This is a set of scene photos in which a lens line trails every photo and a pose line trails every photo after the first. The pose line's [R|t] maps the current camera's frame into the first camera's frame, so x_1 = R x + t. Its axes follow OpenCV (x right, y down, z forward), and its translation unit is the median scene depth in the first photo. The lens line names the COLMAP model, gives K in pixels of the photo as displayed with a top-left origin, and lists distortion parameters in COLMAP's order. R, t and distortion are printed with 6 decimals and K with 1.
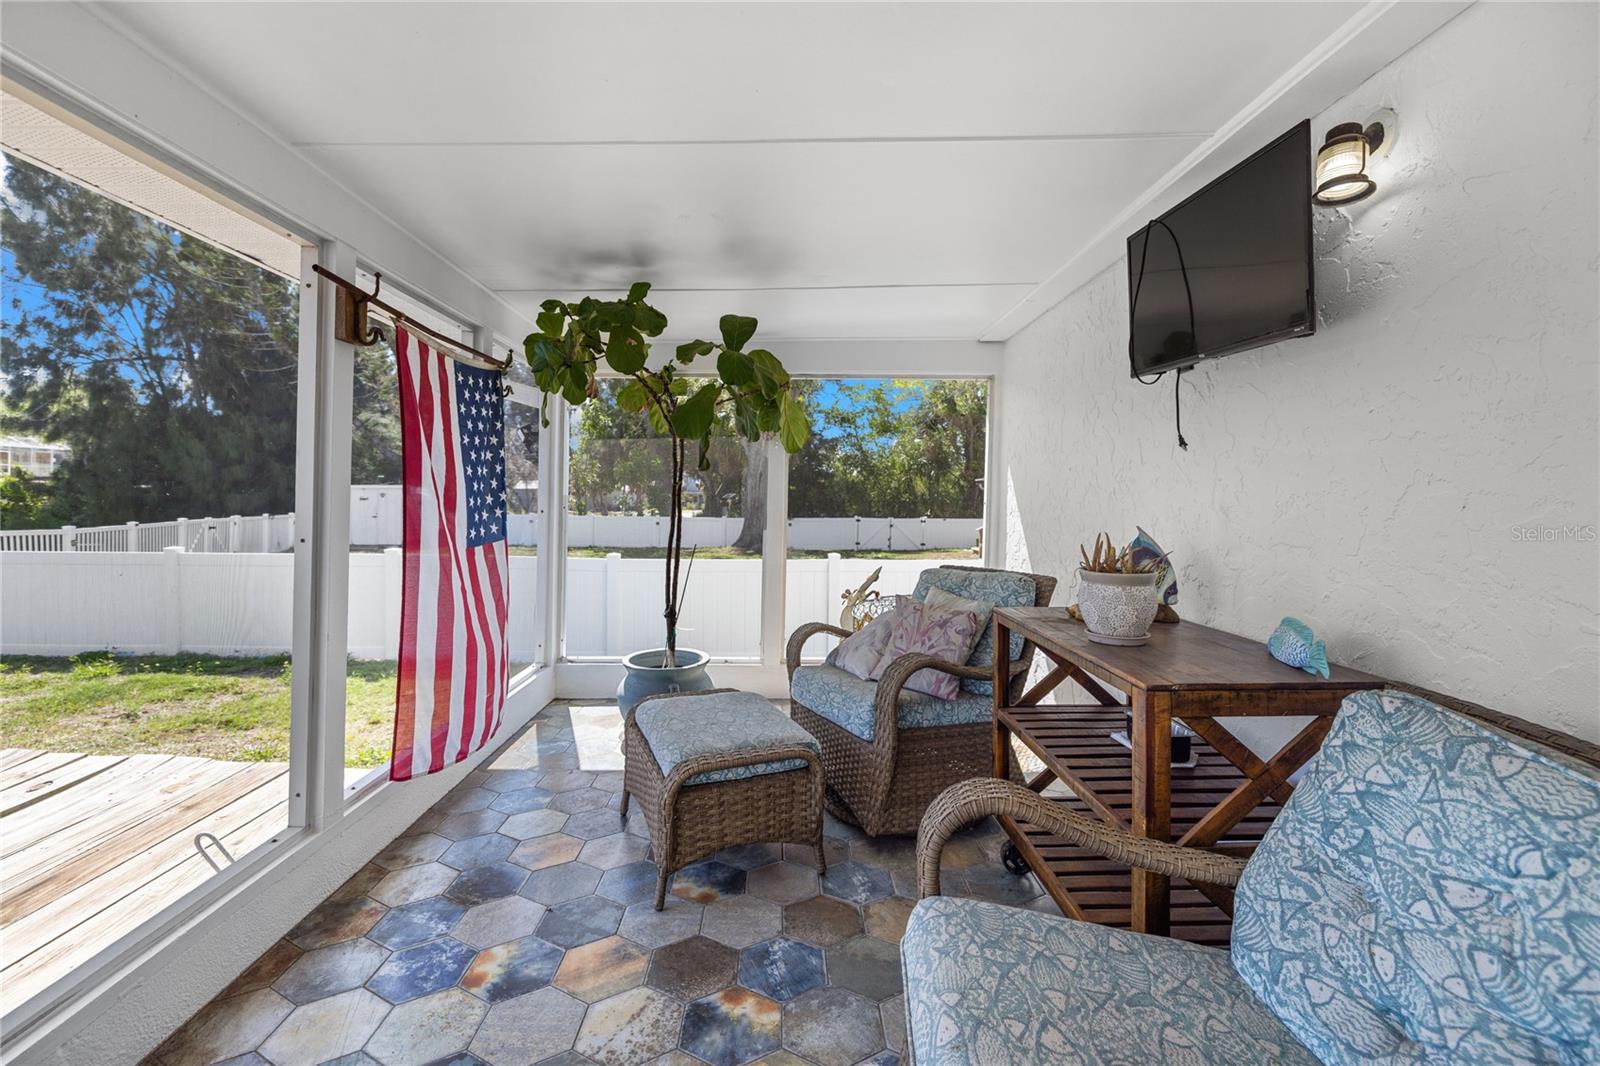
lens RADIAL K [[702.3, 0, 748.0], [0, 702.3, 497.9], [0, 0, 1]] dist [0.000413, 0.000040]
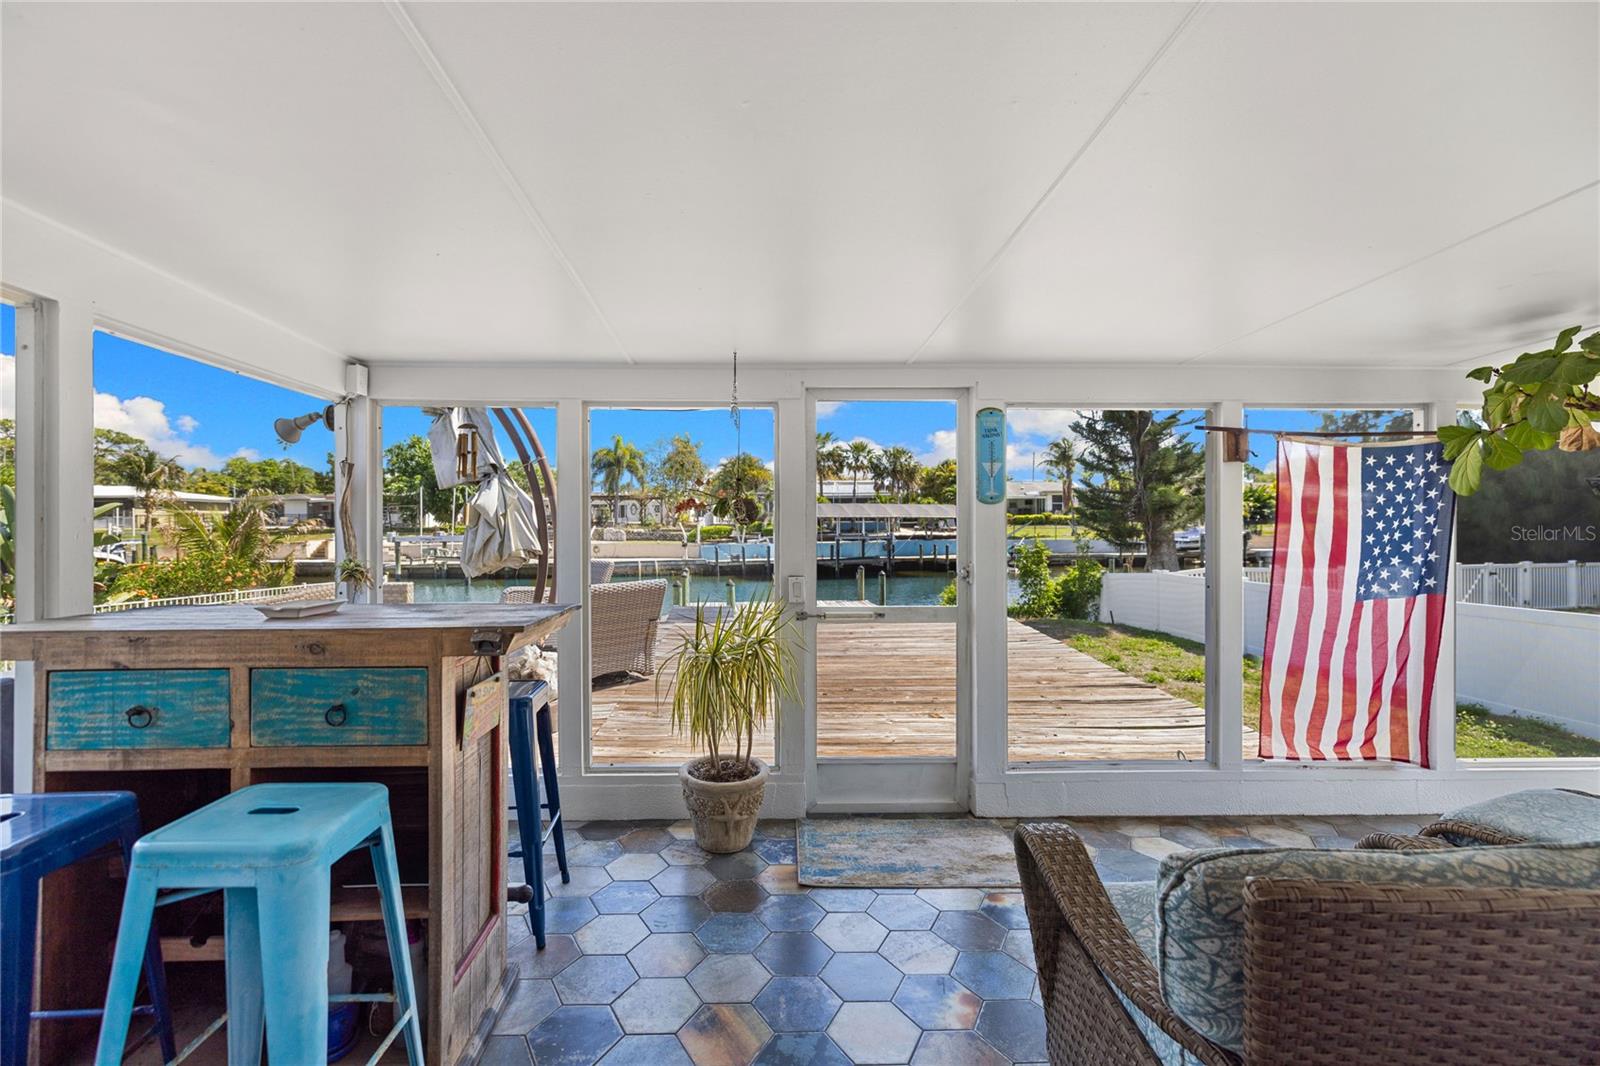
lens RADIAL K [[688.1, 0, 800.0], [0, 688.1, 533.0], [0, 0, 1]] dist [0.001395, 0.000107]
pose [[0.056175, -0.006346, -0.998401, 0.657287], [0.000189, 0.999980, -0.006345, -0.036168], [0.998421, 0.000168, 0.056176, -0.025068]]
